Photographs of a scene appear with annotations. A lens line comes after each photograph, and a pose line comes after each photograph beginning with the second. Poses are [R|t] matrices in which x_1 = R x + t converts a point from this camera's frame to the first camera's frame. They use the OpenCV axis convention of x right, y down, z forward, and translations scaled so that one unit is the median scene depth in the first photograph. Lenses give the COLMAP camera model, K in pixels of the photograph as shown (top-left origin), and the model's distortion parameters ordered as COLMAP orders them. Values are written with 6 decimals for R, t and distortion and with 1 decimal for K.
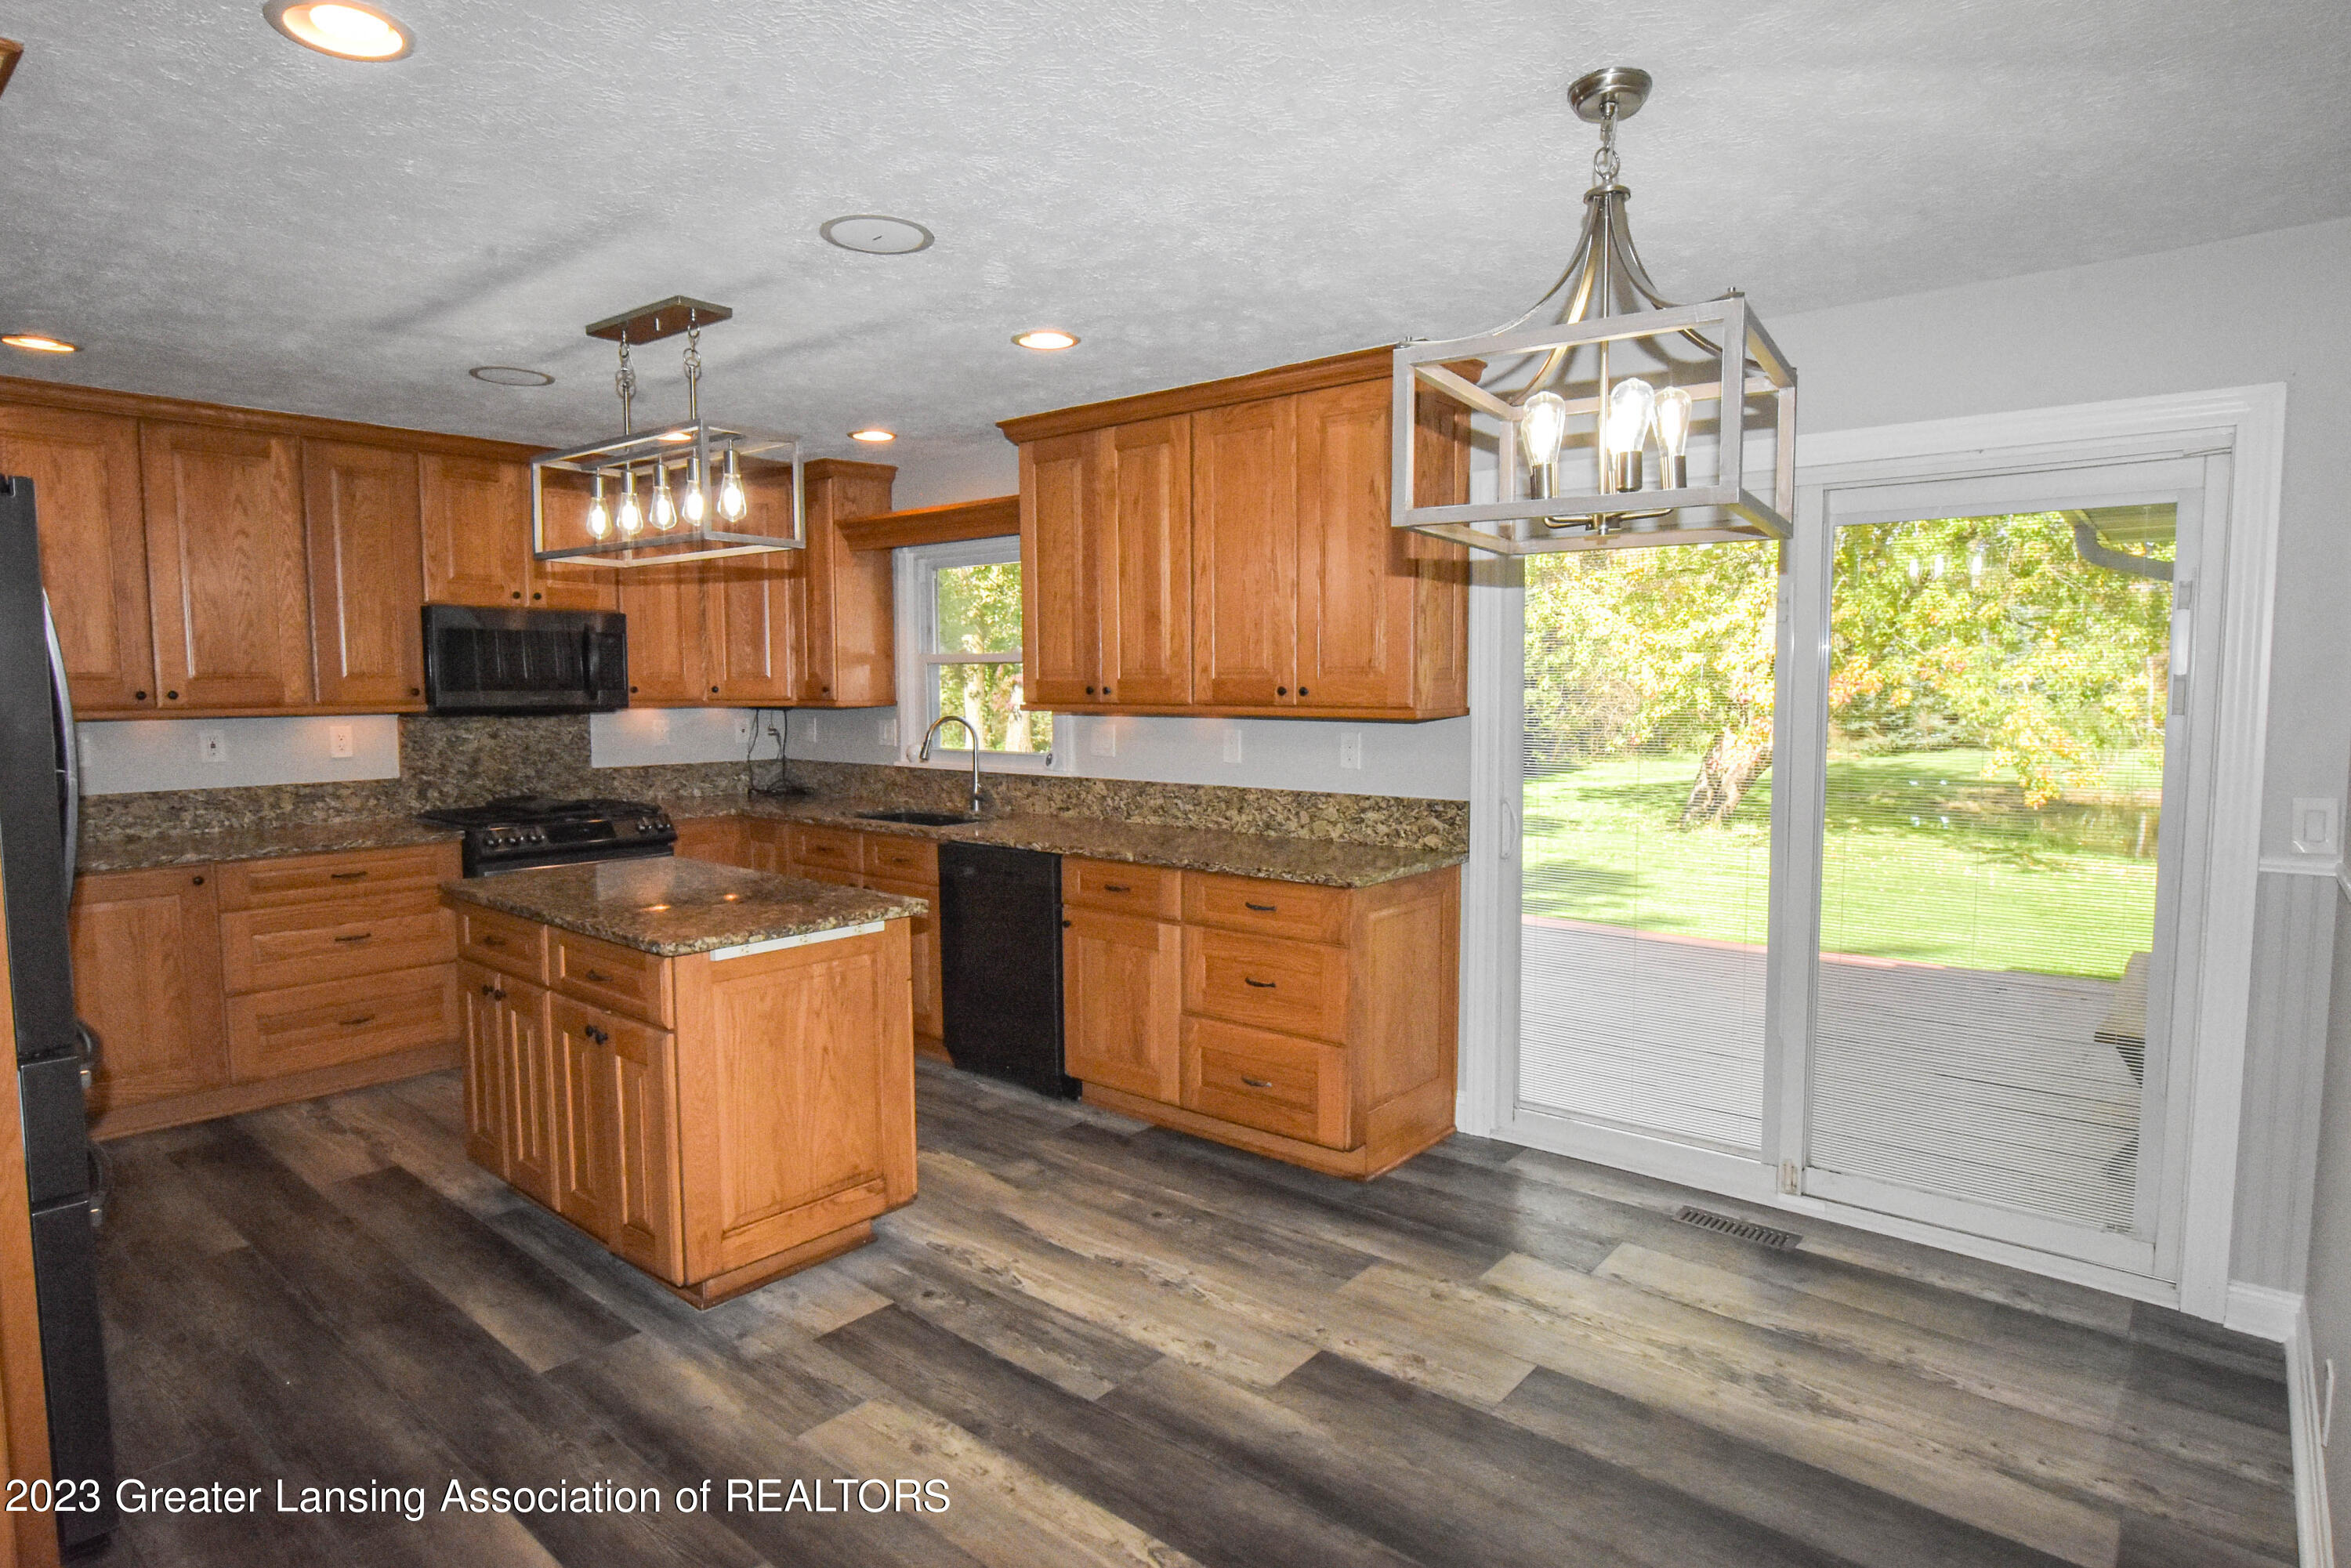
lens RADIAL K [[1273.0, 0, 1180.4], [0, 1273.0, 779.2], [0, 0, 1]] dist [-0.005229, -0.000540]
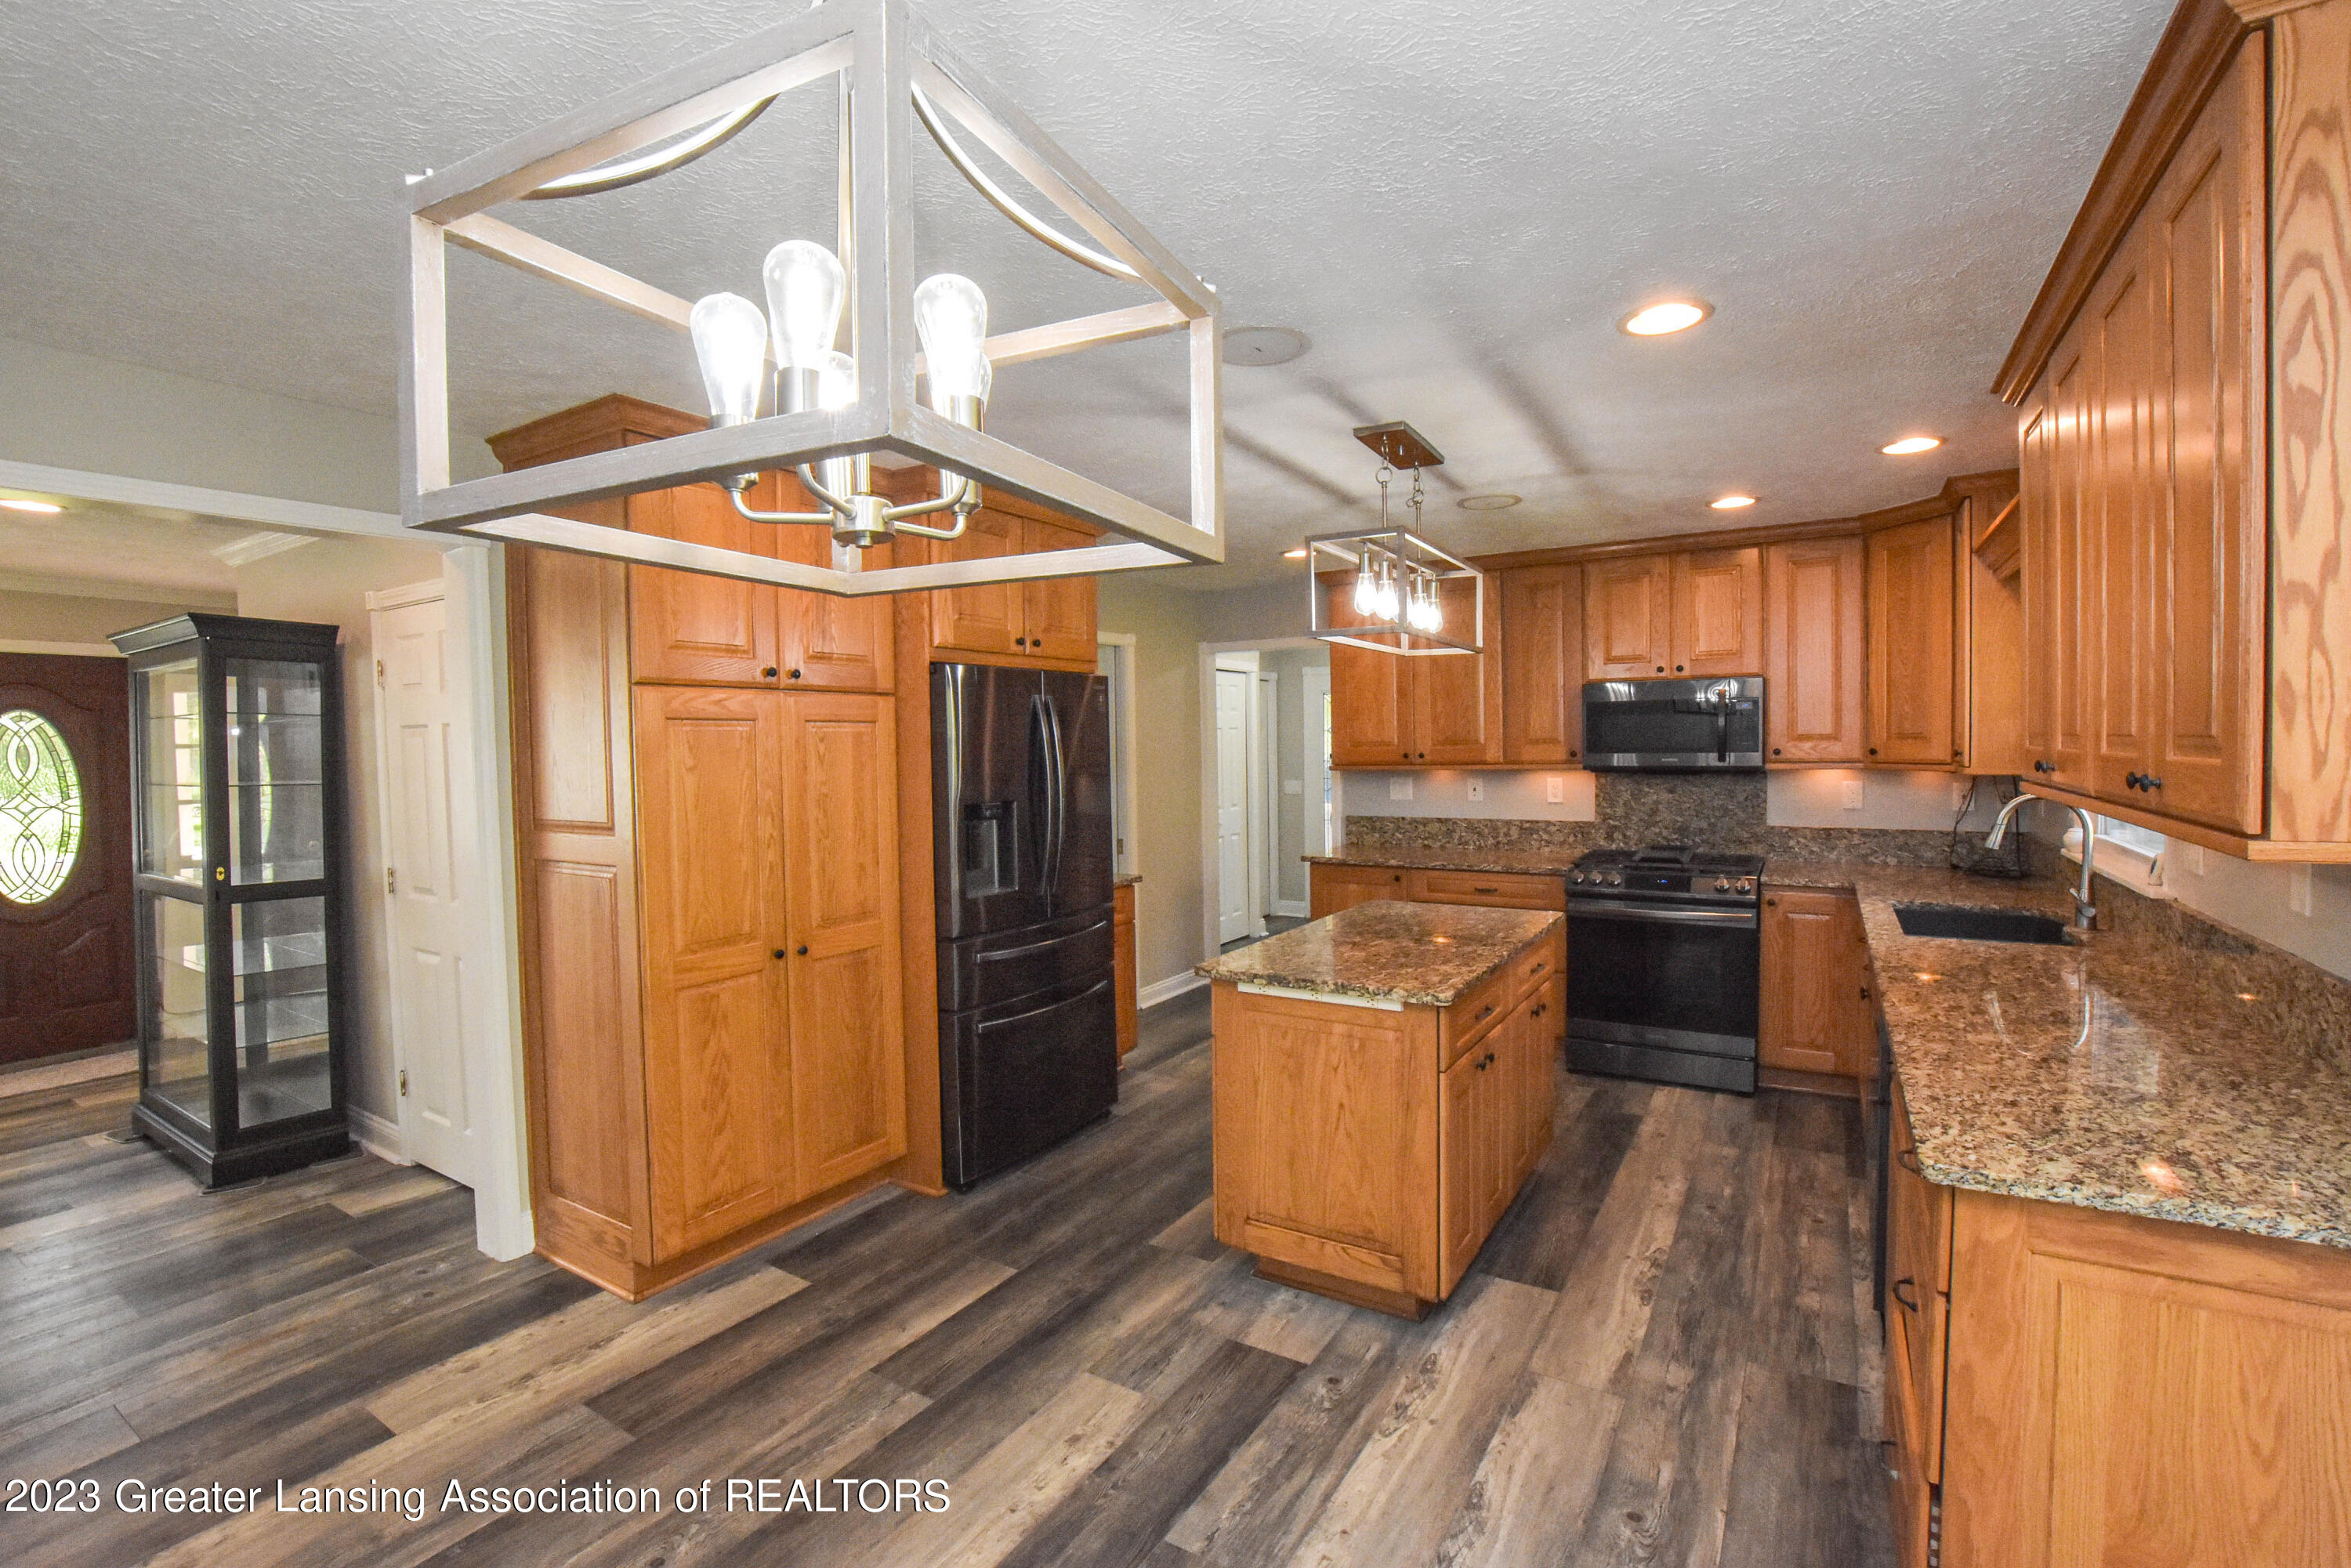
lens RADIAL K [[1037.1, 0, 1184.5], [0, 1037.1, 783.3], [0, 0, 1]] dist [-0.024237, -0.000049]
pose [[0.155272, 0.039180, -0.987095, 0.414652], [-0.058878, 0.997804, 0.030343, -0.057138], [0.986116, 0.053406, 0.157238, 0.548465]]
